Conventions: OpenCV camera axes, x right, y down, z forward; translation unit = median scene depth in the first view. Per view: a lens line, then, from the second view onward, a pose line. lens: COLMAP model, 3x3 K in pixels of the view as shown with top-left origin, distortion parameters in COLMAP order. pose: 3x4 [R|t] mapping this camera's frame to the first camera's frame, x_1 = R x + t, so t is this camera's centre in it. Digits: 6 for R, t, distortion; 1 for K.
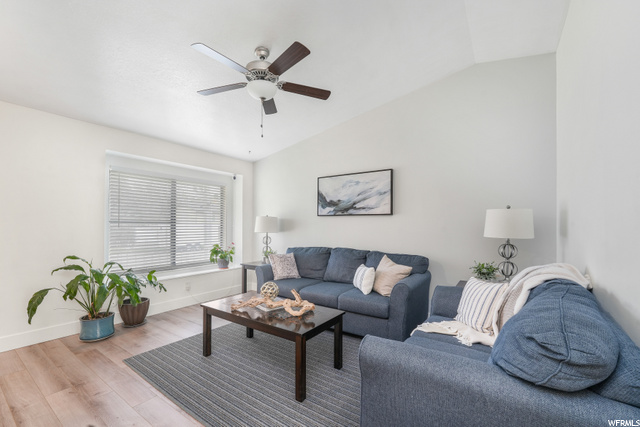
lens RADIAL K [[274.5, 0, 320.2], [0, 274.5, 223.9], [0, 0, 1]] dist [0.001120, 0.000062]
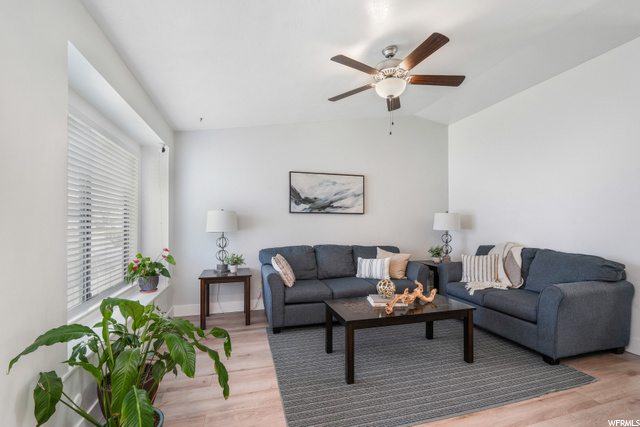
lens RADIAL K [[274.5, 0, 320.2], [0, 274.5, 223.9], [0, 0, 1]] dist [0.001120, 0.000062]
pose [[0.619484, -0.007076, 0.784978, -0.741968], [-0.004732, 0.999908, 0.012748, -0.003993], [-0.784995, -0.011611, 0.619393, 0.380185]]
